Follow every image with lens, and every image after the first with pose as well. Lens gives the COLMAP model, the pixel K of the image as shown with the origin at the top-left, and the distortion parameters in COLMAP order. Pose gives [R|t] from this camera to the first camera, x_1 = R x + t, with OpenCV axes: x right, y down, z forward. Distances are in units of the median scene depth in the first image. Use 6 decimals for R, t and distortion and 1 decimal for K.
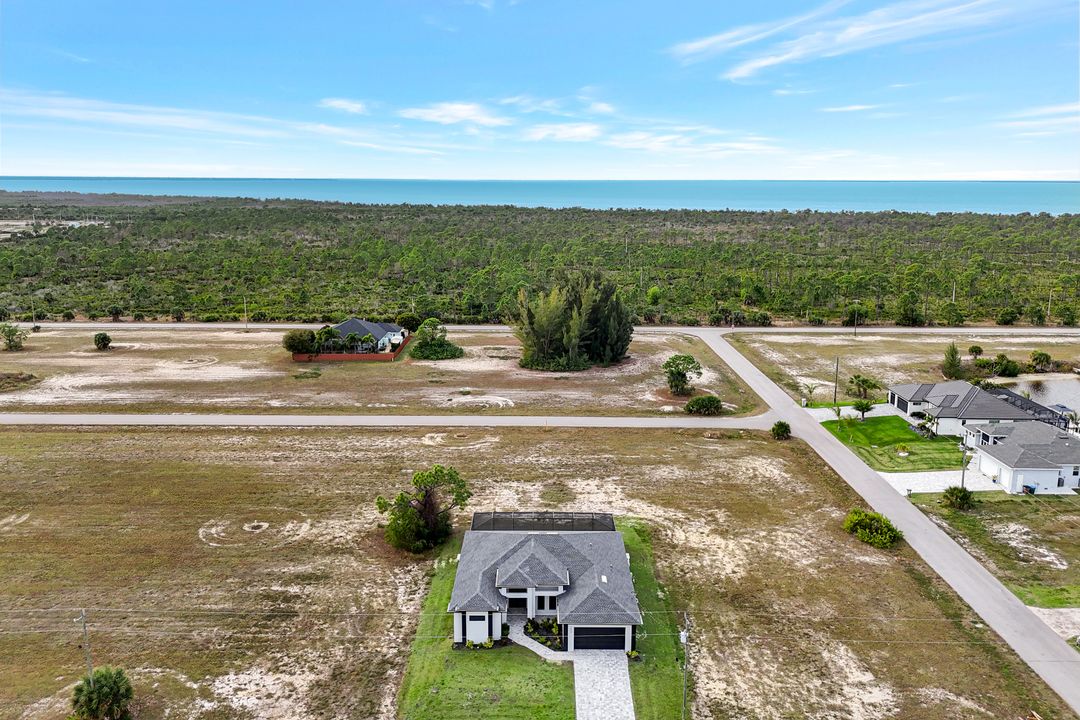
lens RADIAL K [[744.1, 0, 539.4], [0, 744.1, 363.8], [0, 0, 1]] dist [0.008425, 0.003307]
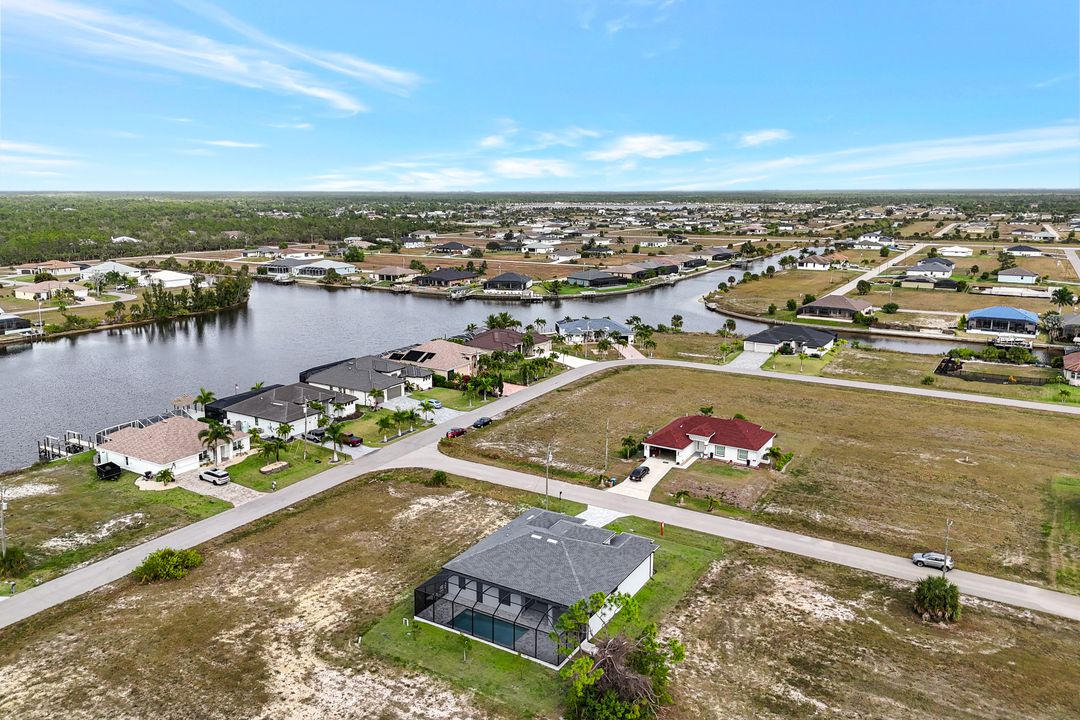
lens RADIAL K [[744.1, 0, 543.4], [0, 744.1, 358.1], [0, 0, 1]] dist [0.008425, 0.003307]
pose [[-0.846451, -0.121282, 0.518470, -0.488380], [0.127645, 0.899103, 0.418713, -0.416046], [-0.516940, 0.420601, -0.745566, 1.647237]]
